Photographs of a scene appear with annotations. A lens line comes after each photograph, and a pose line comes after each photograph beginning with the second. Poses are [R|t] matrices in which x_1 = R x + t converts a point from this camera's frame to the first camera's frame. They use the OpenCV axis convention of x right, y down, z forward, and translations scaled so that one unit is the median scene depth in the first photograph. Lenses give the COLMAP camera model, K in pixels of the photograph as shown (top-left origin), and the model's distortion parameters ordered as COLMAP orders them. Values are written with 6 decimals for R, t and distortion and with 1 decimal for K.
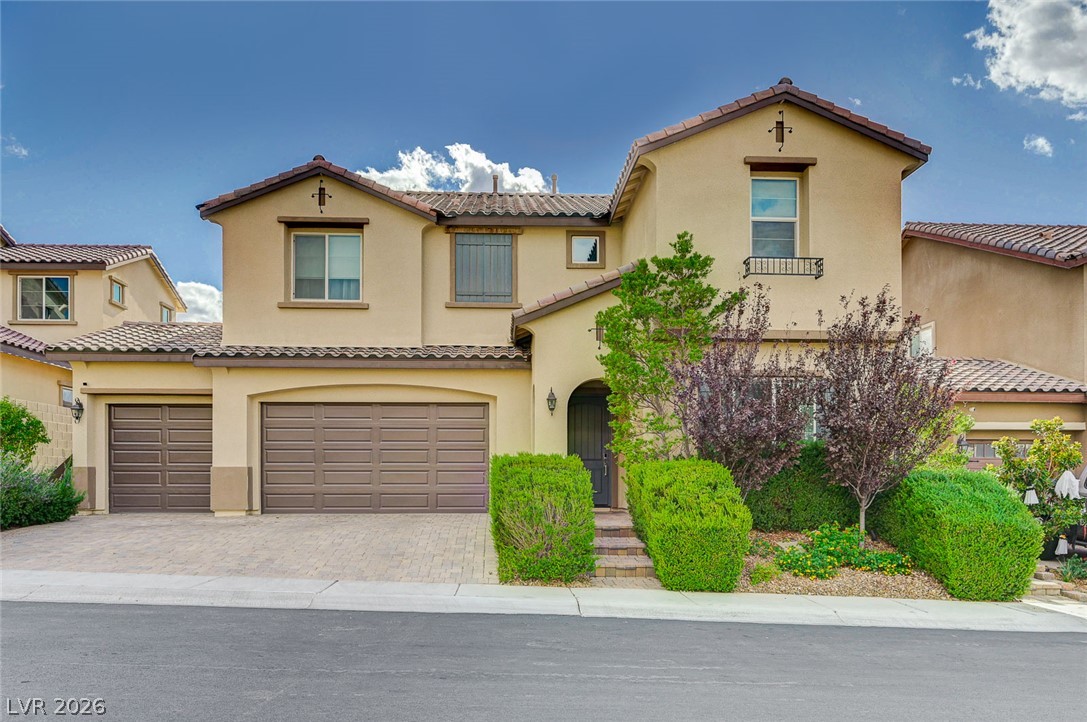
lens RADIAL K [[791.3, 0, 543.5], [0, 791.3, 361.0], [0, 0, 1]] dist [0.001144, -0.000234]
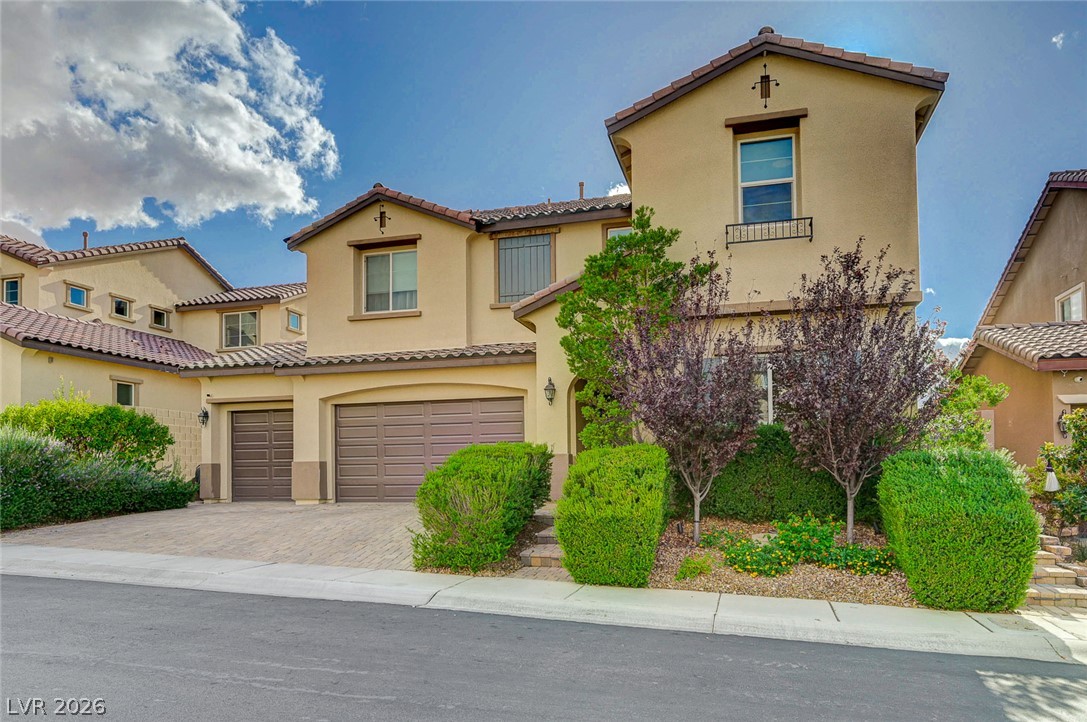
lens RADIAL K [[715.5, 0, 543.5], [0, 715.5, 361.0], [0, 0, 1]] dist [0.000016, -0.001005]
pose [[0.949466, -0.058931, -0.308288, 0.255782], [0.056369, 0.998262, -0.017217, 0.024618], [0.308767, -0.001031, 0.951137, 0.114169]]
